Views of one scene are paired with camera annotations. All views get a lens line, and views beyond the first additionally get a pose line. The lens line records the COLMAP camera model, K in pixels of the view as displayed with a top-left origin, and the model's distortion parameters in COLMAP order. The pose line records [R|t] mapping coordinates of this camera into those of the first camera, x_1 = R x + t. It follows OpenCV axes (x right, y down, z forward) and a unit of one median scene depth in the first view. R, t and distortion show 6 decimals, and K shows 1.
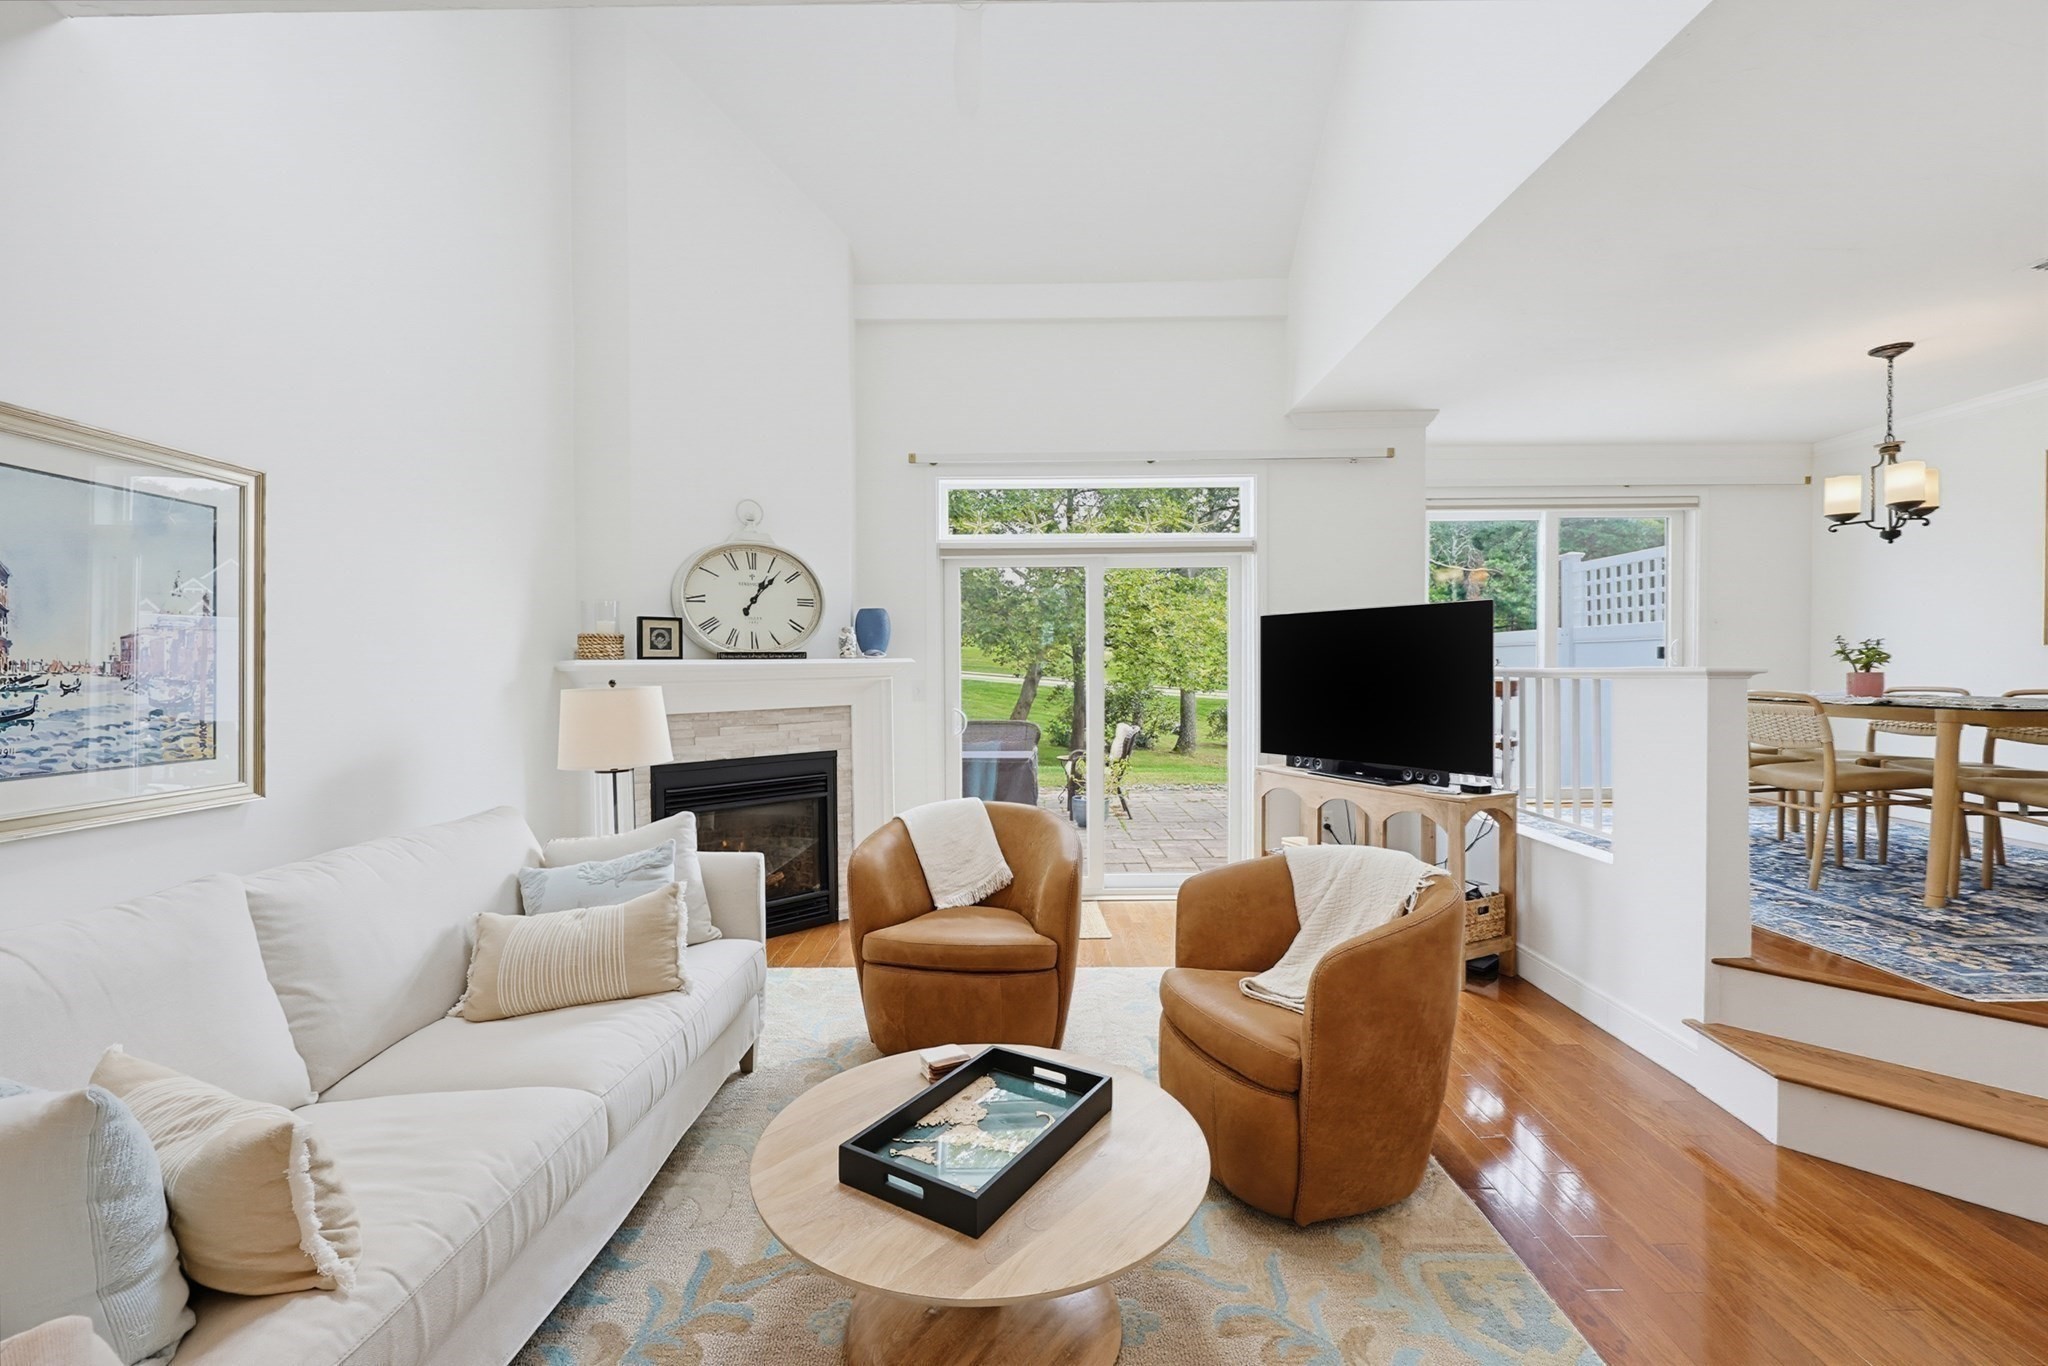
lens RADIAL K [[861.6, 0, 1024.0], [0, 861.6, 683.0], [0, 0, 1]] dist [-0.001009, 0.000002]
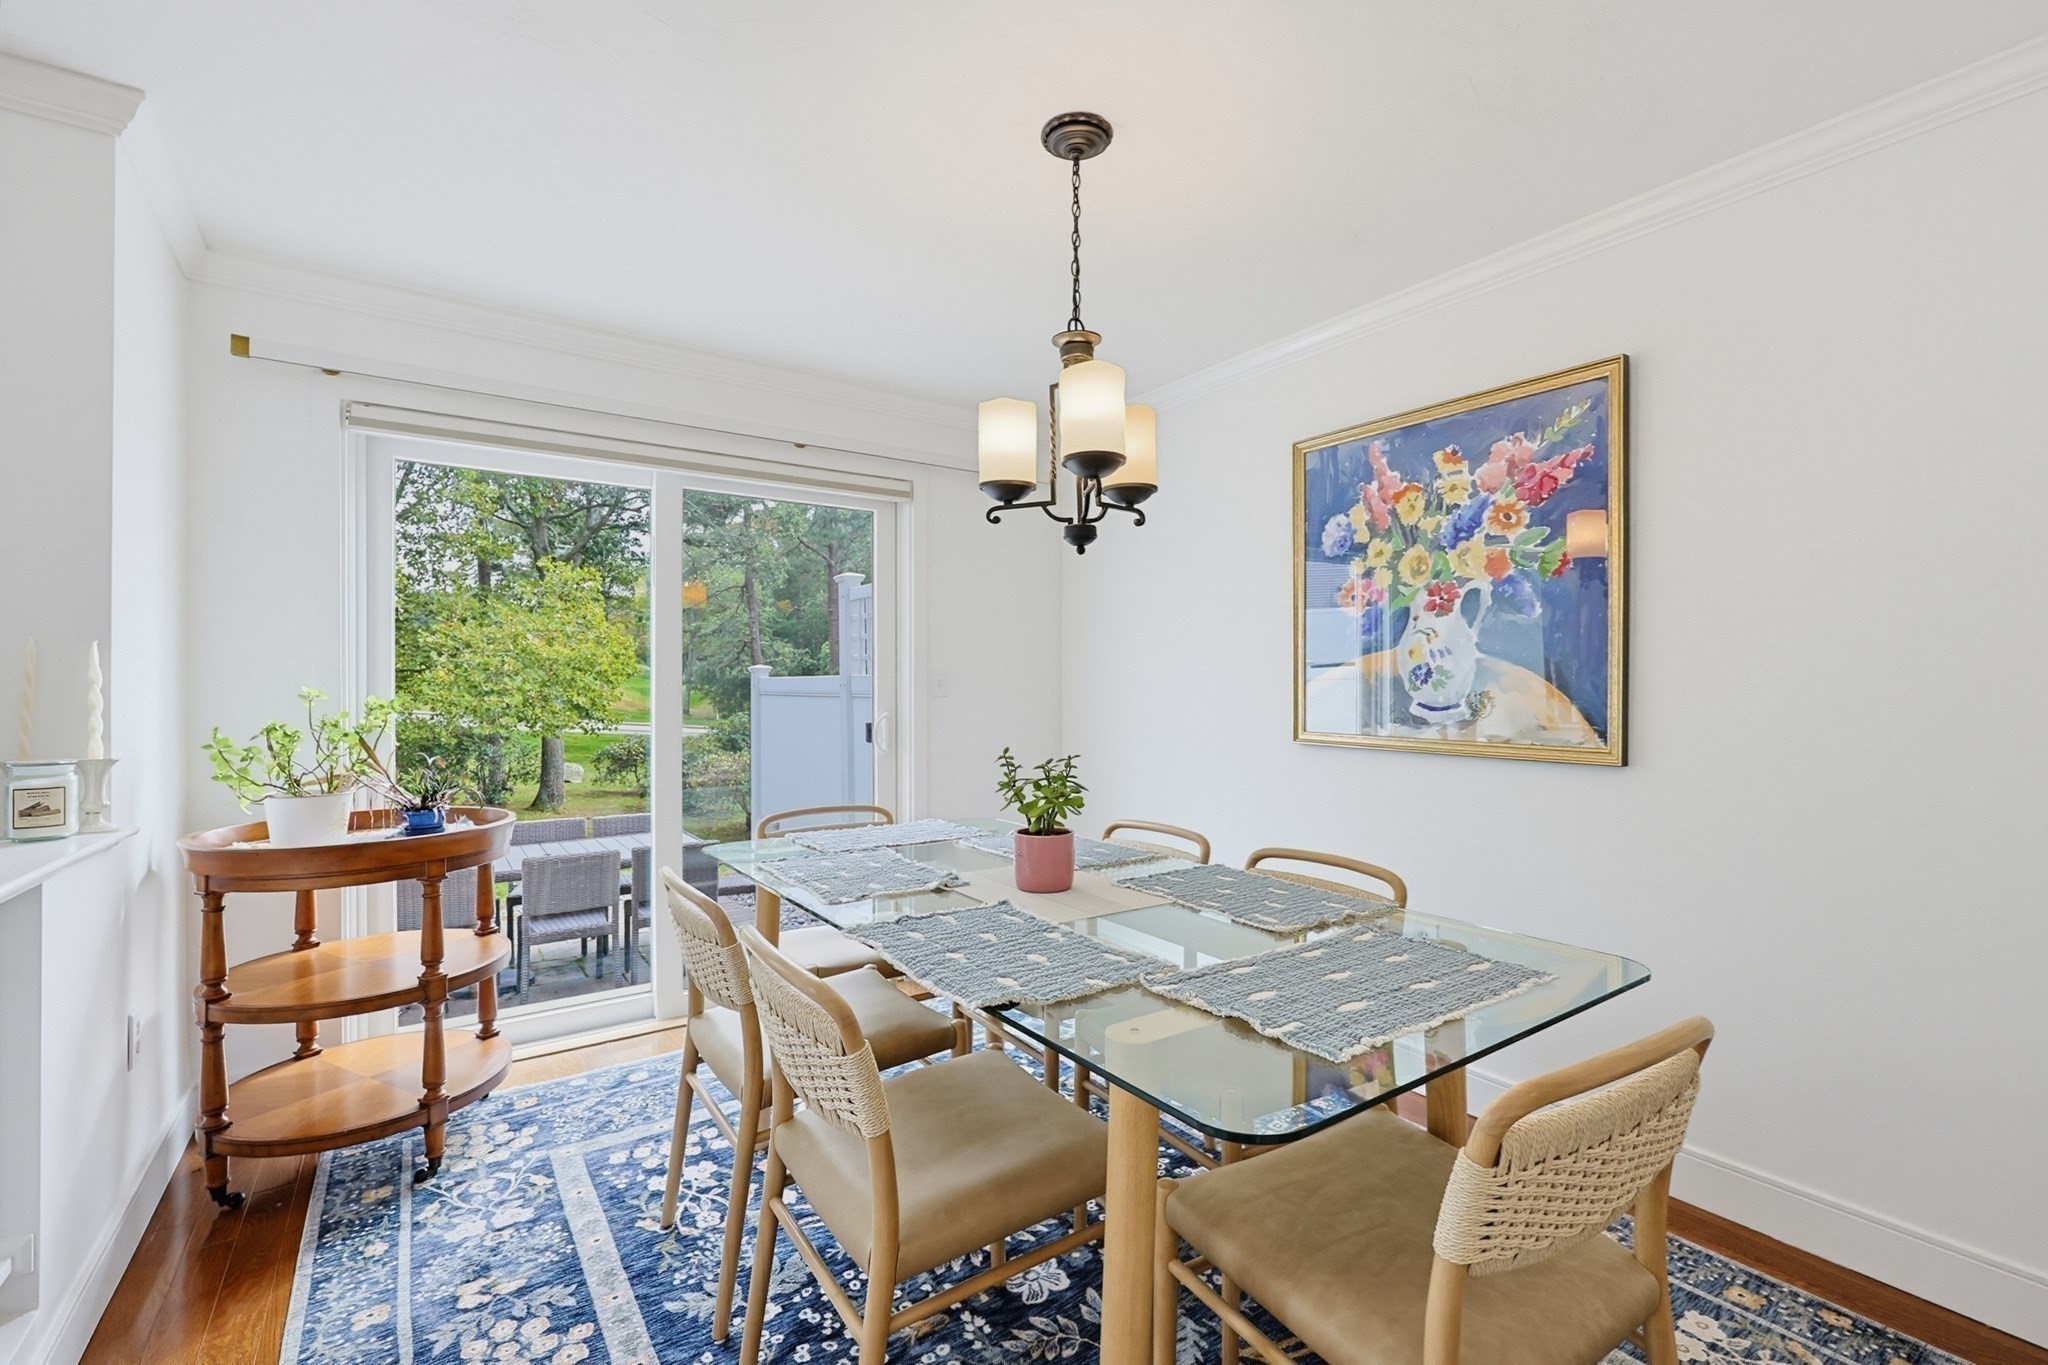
lens RADIAL K [[896.0, 0, 1039.5], [0, 896.0, 681.7], [0, 0, 1]] dist [-0.000138, 0.000042]
pose [[0.815960, 0.008931, 0.578039, 0.706325], [0.007376, 0.999638, -0.025856, -0.080273], [-0.578061, 0.025362, 0.815599, 0.617356]]
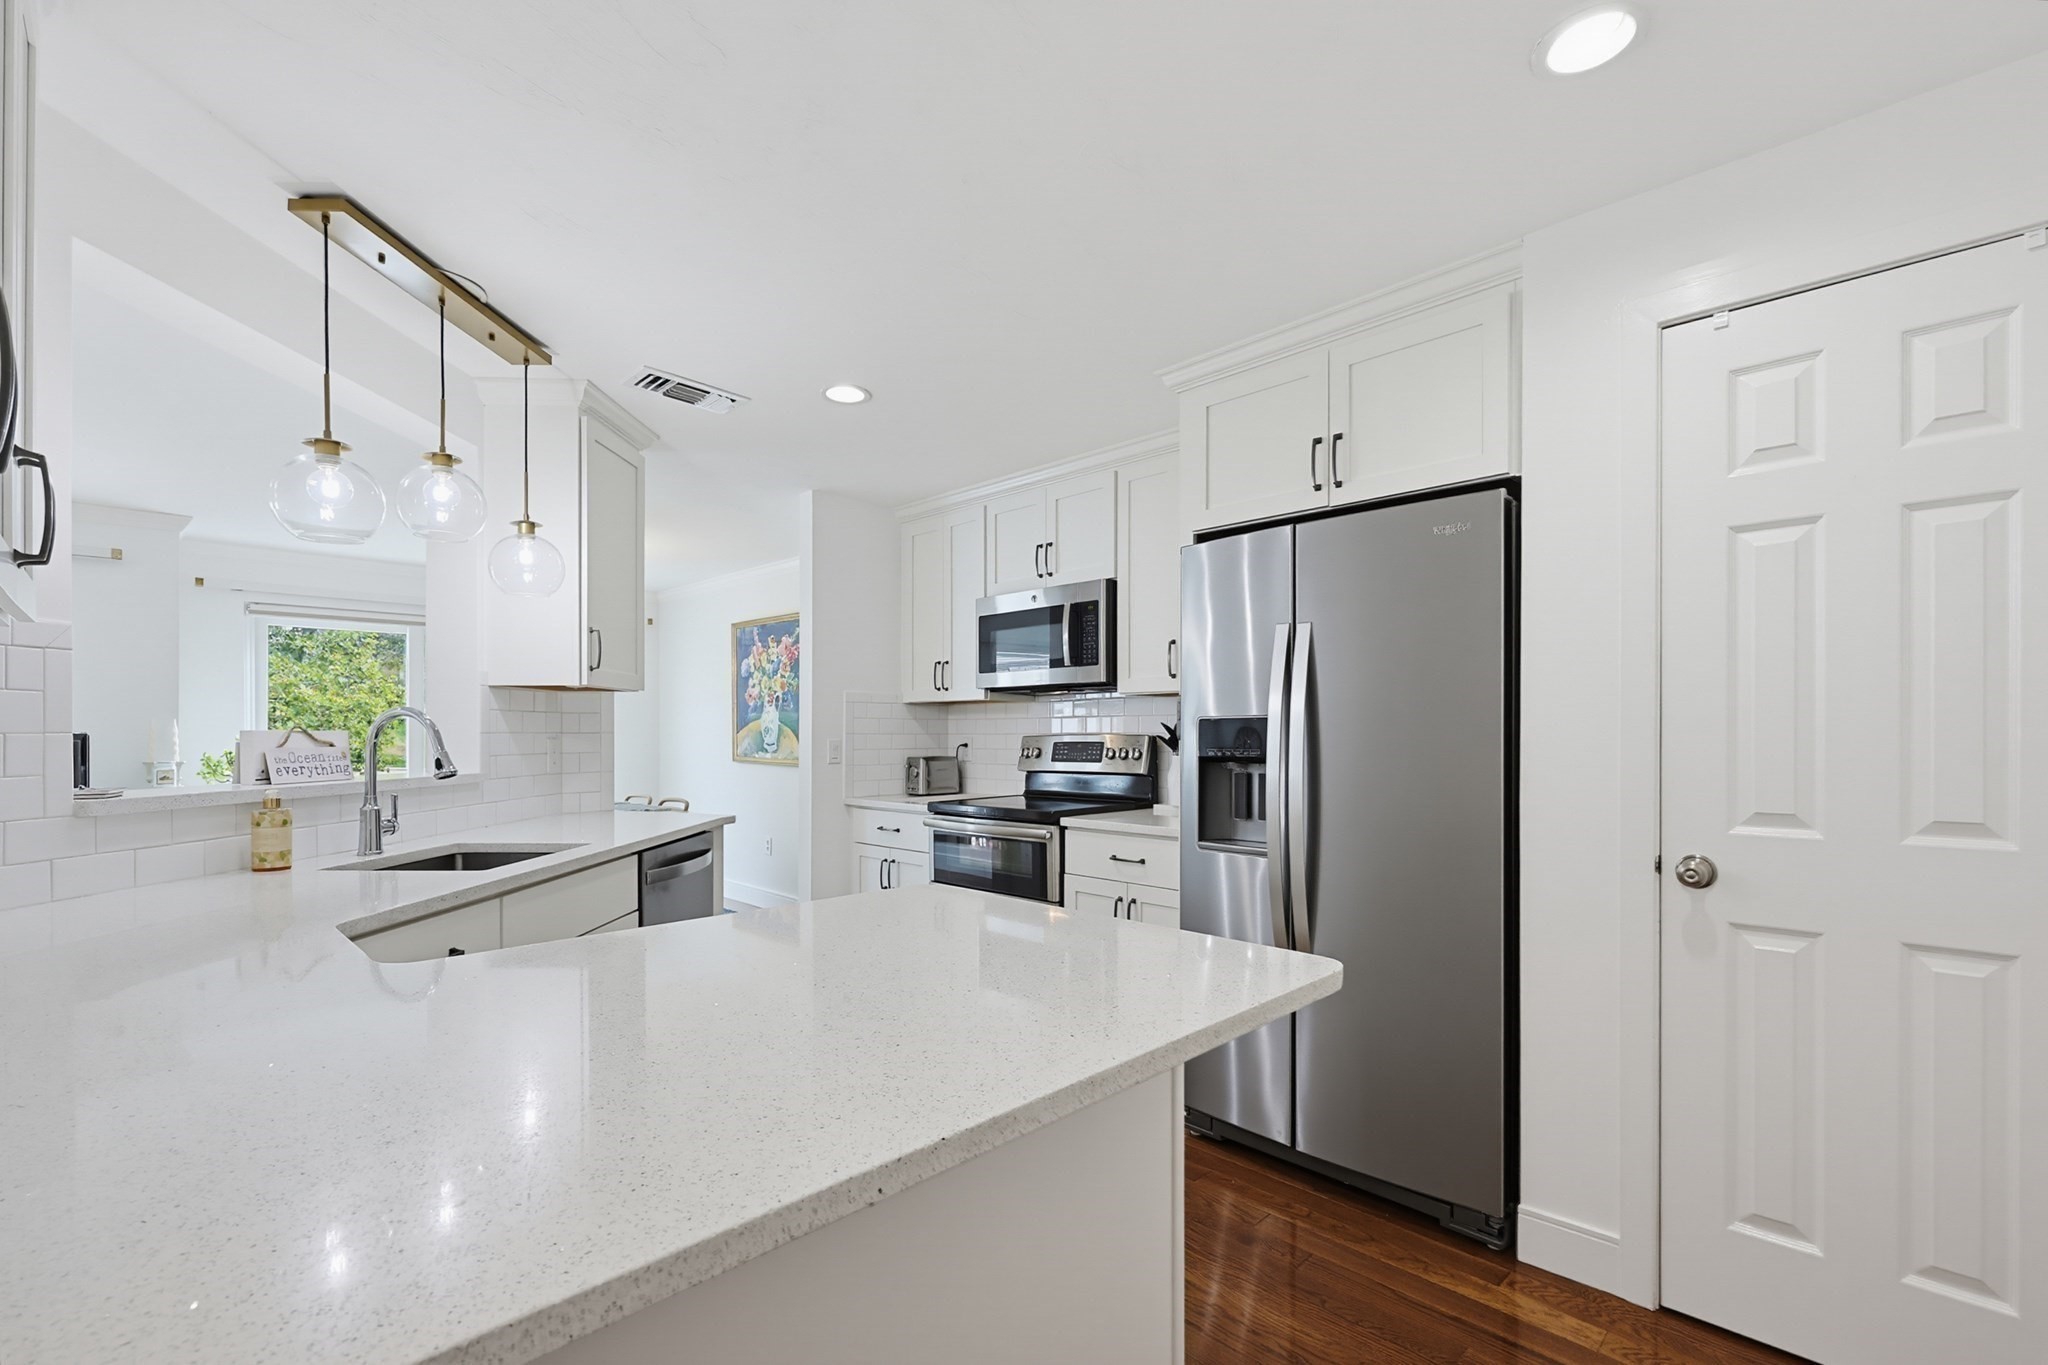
lens RADIAL K [[893.3, 0, 1030.3], [0, 893.3, 732.0], [0, 0, 1]] dist [0.000031, 0.000019]
pose [[0.699280, 0.006936, 0.714815, 0.523873], [0.008752, 0.999795, -0.018263, -0.065265], [-0.714795, 0.019027, 0.699076, -0.437512]]
